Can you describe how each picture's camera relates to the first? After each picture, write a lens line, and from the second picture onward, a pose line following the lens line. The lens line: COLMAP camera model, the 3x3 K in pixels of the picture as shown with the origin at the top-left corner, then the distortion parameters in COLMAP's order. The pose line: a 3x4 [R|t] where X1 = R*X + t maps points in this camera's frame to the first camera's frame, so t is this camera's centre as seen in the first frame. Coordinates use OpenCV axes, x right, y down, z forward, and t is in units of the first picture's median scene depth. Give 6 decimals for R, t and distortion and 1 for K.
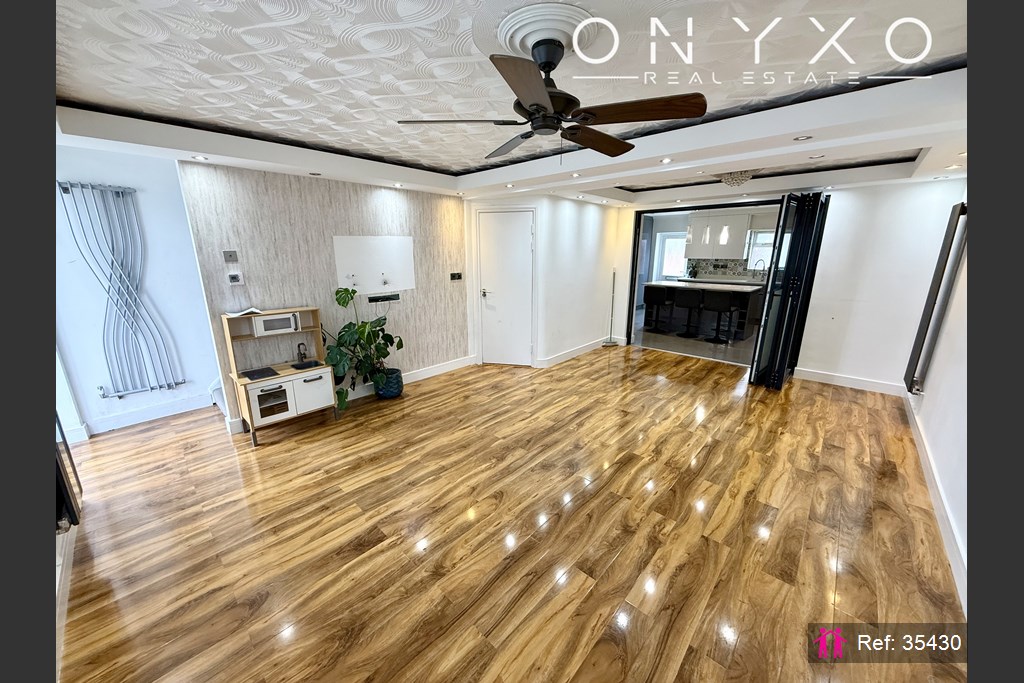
lens RADIAL K [[375.1, 0, 511.1], [0, 375.1, 342.1], [0, 0, 1]] dist [-0.002958, -0.000223]
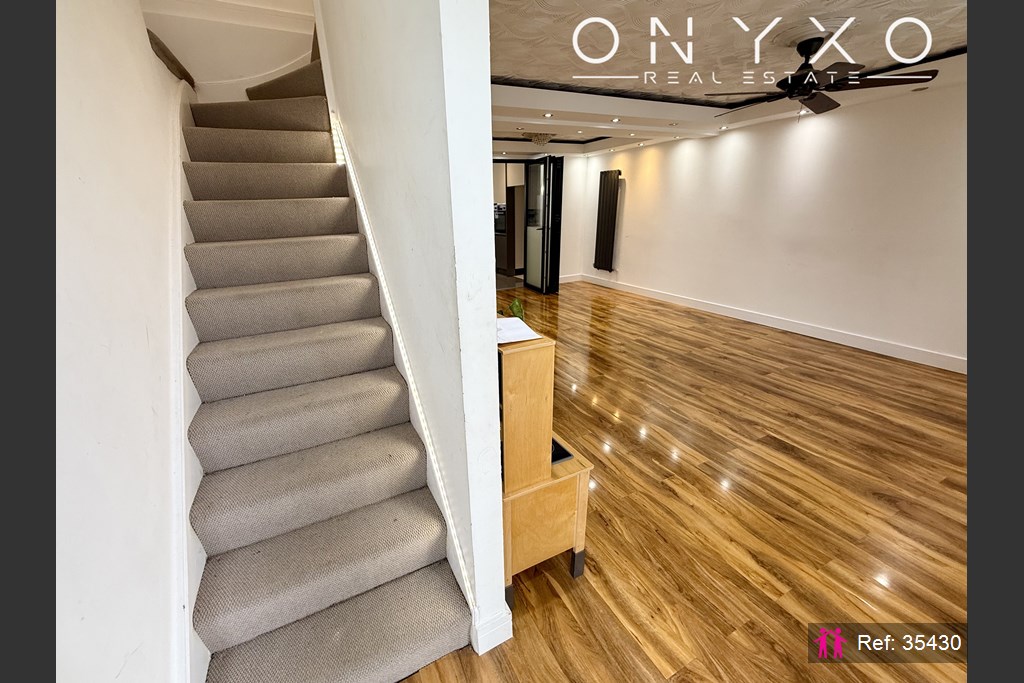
lens RADIAL K [[375.1, 0, 509.2], [0, 375.1, 338.4], [0, 0, 1]] dist [-0.002958, -0.000223]
pose [[0.353325, -0.321519, 0.878514, -1.141594], [0.254270, 0.936737, 0.240564, -0.176450], [-0.900282, 0.138383, 0.412725, 0.899158]]
